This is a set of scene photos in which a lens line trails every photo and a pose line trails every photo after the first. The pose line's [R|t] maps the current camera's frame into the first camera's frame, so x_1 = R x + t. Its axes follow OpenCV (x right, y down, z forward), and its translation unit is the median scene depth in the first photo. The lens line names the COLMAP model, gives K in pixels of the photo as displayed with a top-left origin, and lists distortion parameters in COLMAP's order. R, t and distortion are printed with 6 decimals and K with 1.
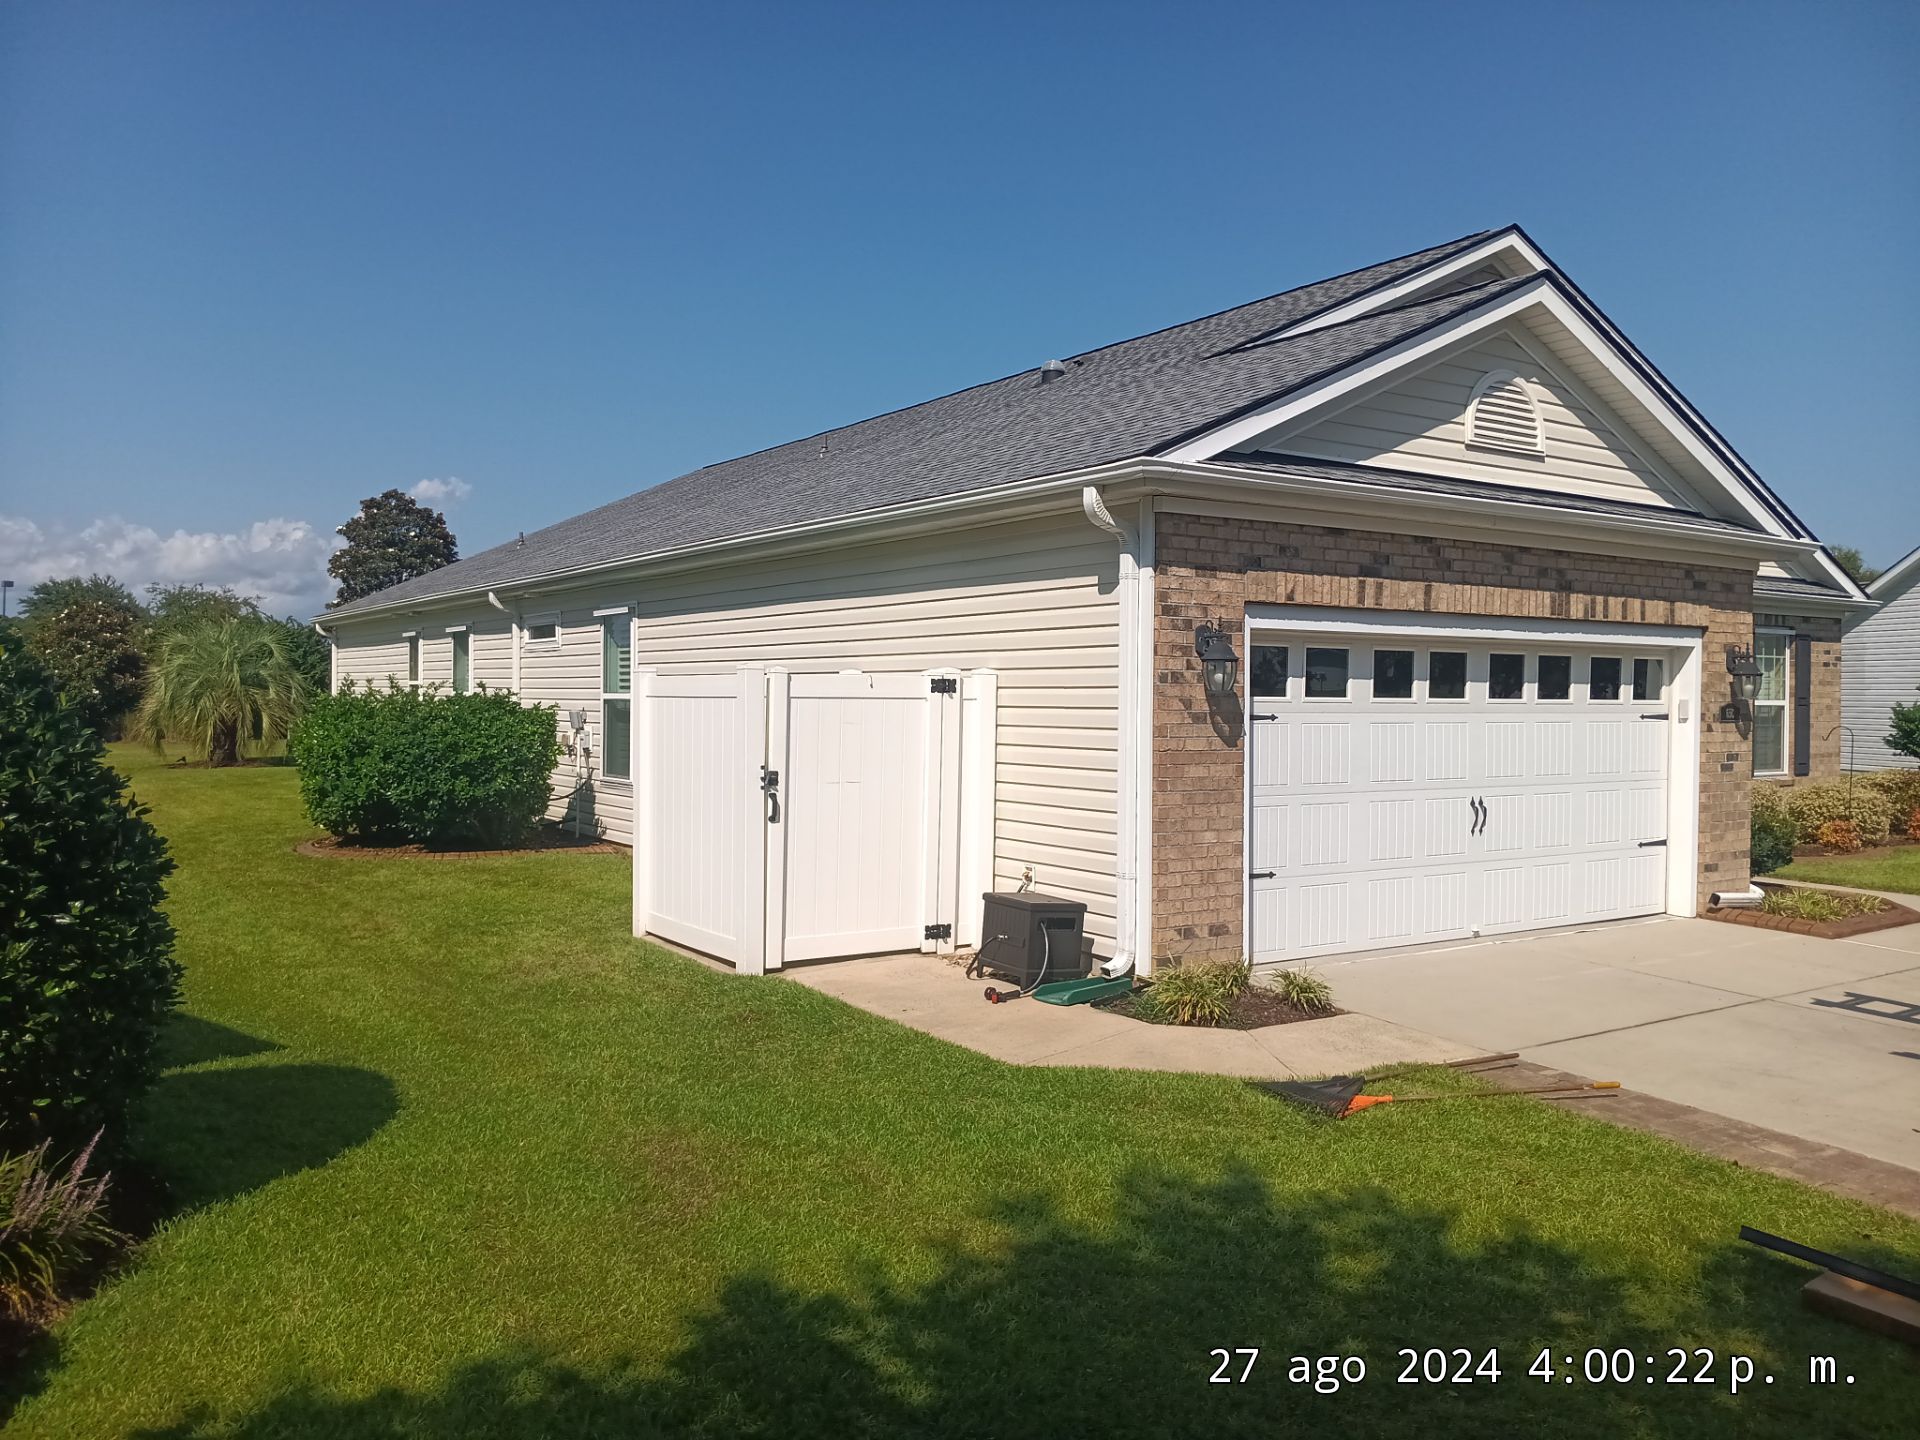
lens RADIAL K [[1461.3, 0, 957.0], [0, 1461.3, 714.7], [0, 0, 1]] dist [0.095442, -0.217249]
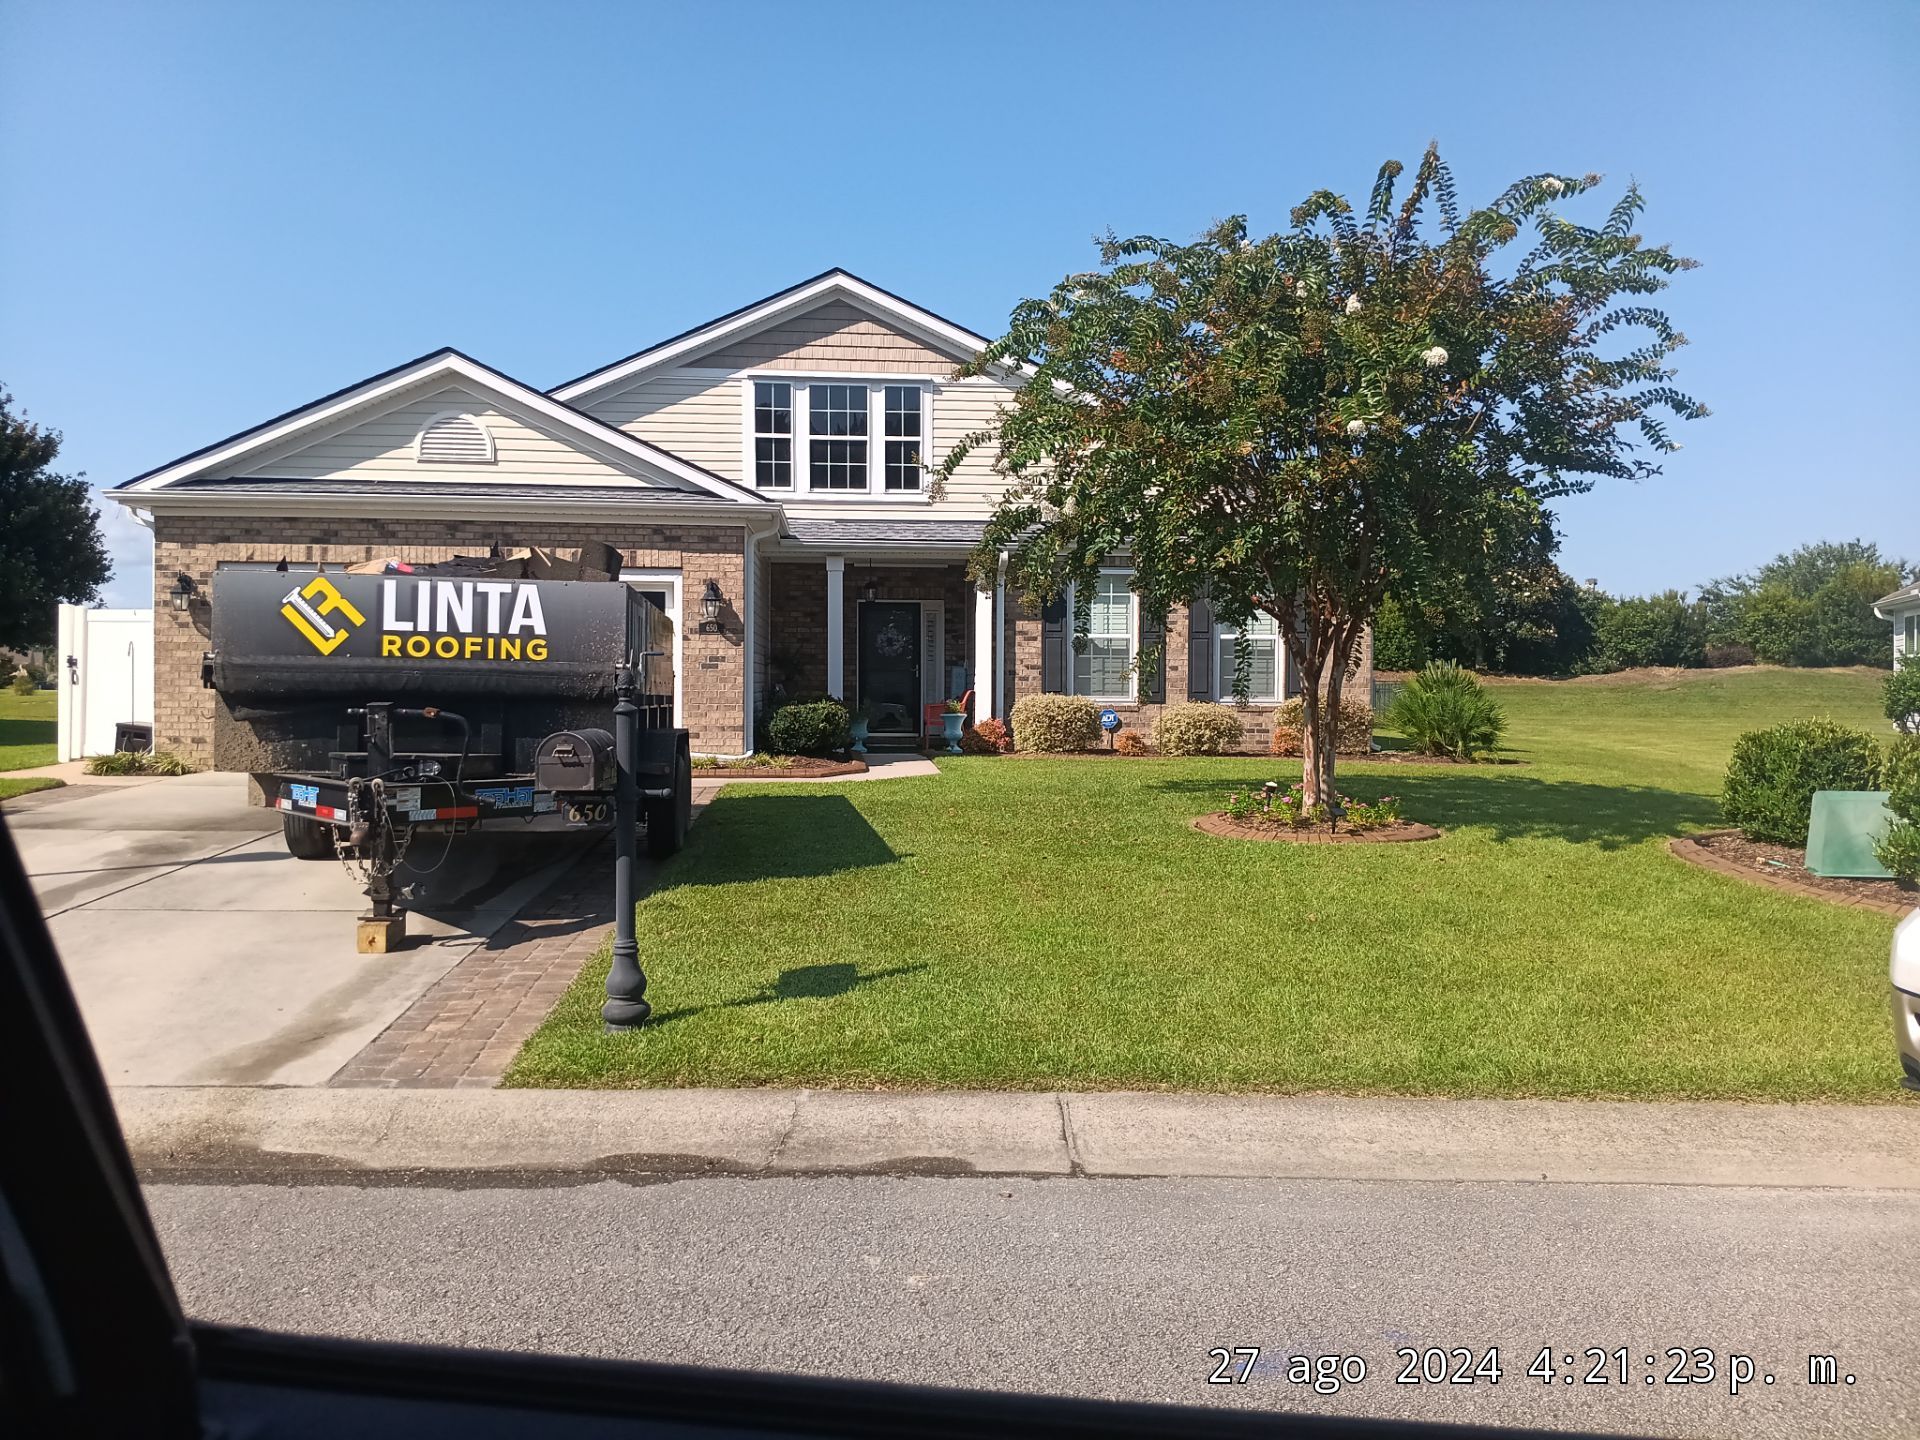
lens RADIAL K [[1461.3, 0, 957.0], [0, 1461.3, 714.7], [0, 0, 1]] dist [0.095442, -0.217249]
pose [[0.873811, 0.004413, -0.486246, 1.796766], [-0.005435, 0.999985, -0.000692, 0.104084], [0.486236, 0.003248, 0.873822, -0.144194]]
